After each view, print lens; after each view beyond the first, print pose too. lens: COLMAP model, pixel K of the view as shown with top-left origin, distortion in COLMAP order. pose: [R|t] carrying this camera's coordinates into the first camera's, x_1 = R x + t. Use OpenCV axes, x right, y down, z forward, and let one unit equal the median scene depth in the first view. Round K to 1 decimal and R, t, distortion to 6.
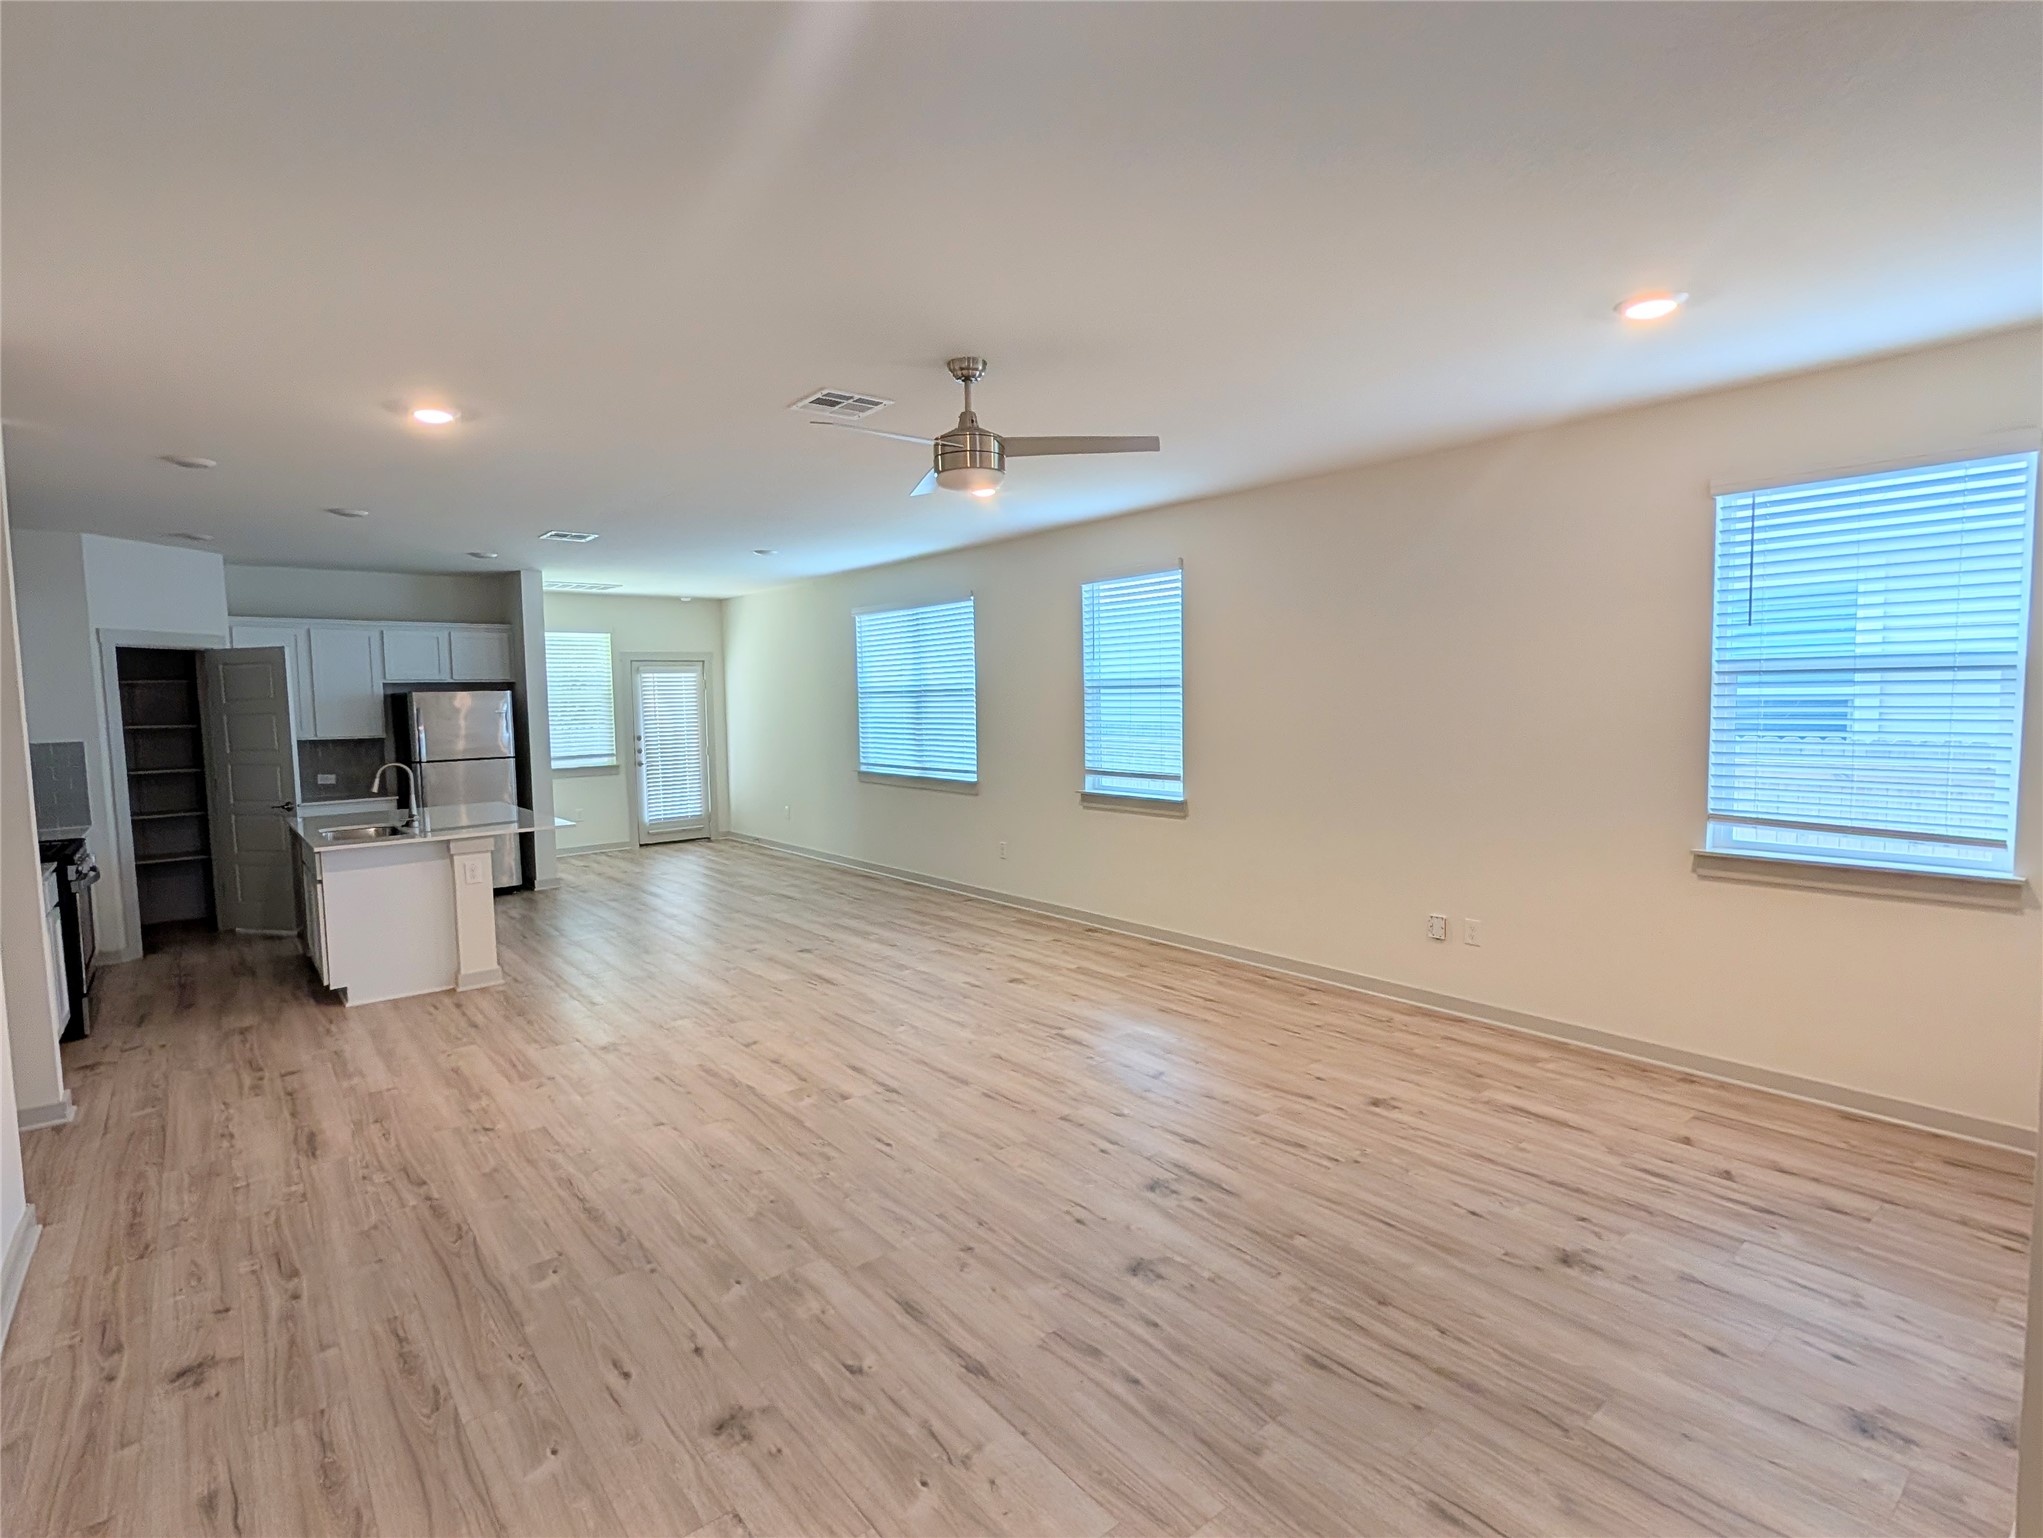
lens RADIAL K [[1027.4, 0, 1021.5], [0, 1027.4, 769.0], [0, 0, 1]] dist [-0.002364, 0.000360]
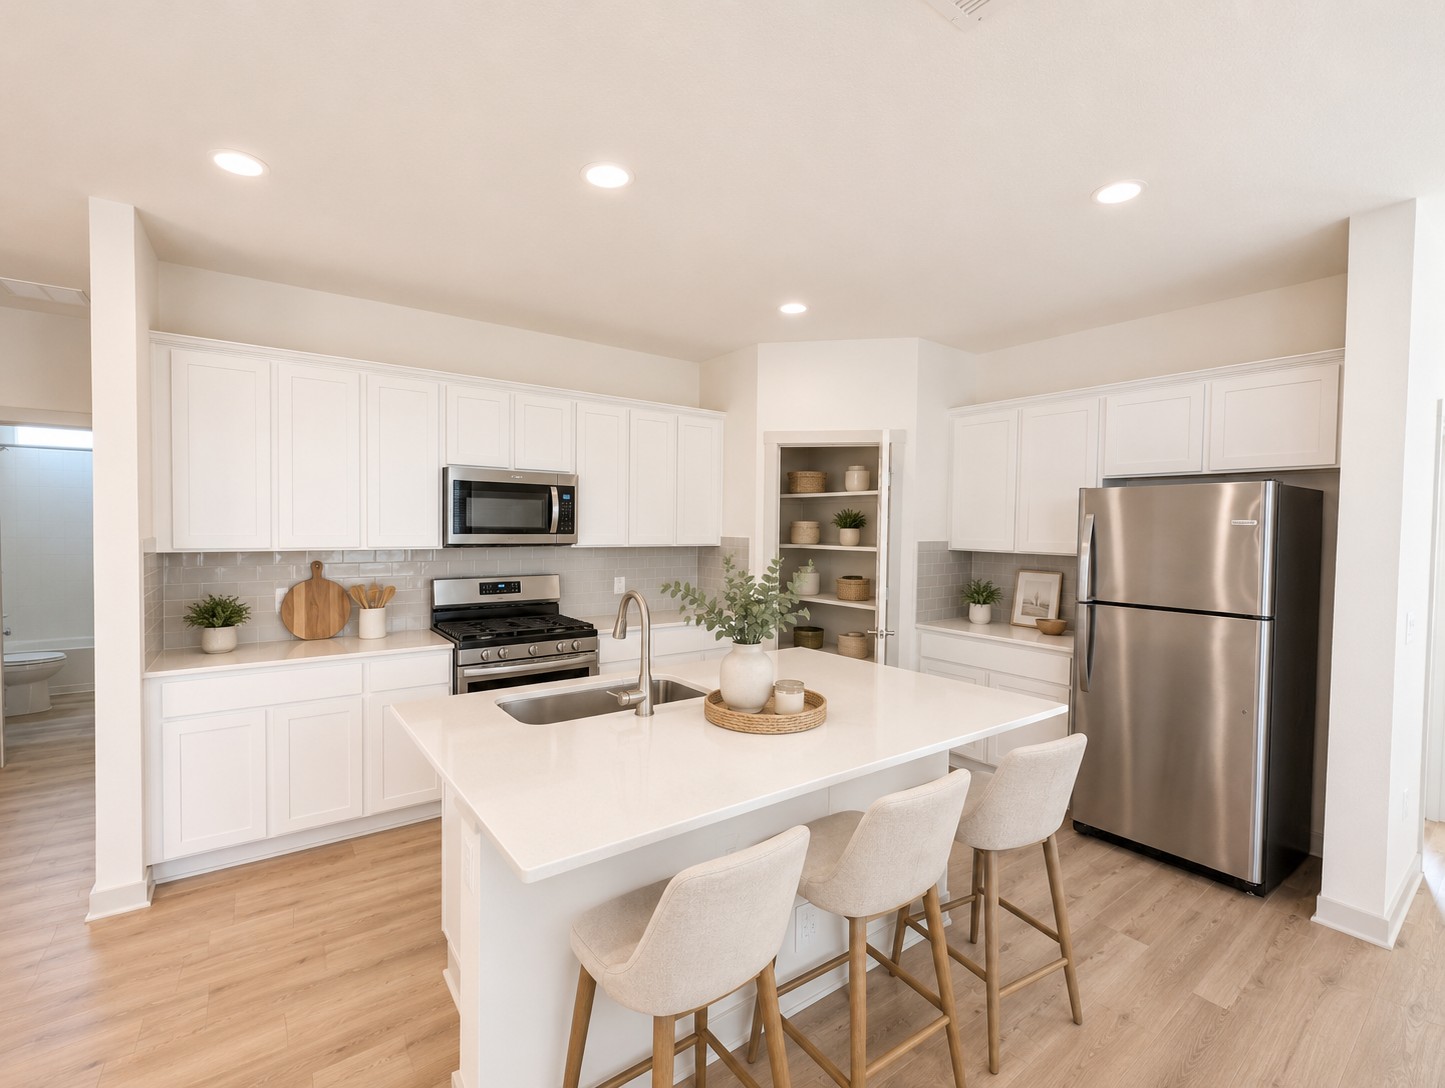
lens RADIAL K [[636.9, 0, 726.4], [0, 636.9, 539.7], [0, 0, 1]] dist [0.002226, 0.000356]
pose [[-0.070106, 0.045856, -0.996485, -0.377065], [-0.084504, 0.995079, 0.051736, -0.088839], [0.993954, 0.087834, -0.065886, 1.592177]]
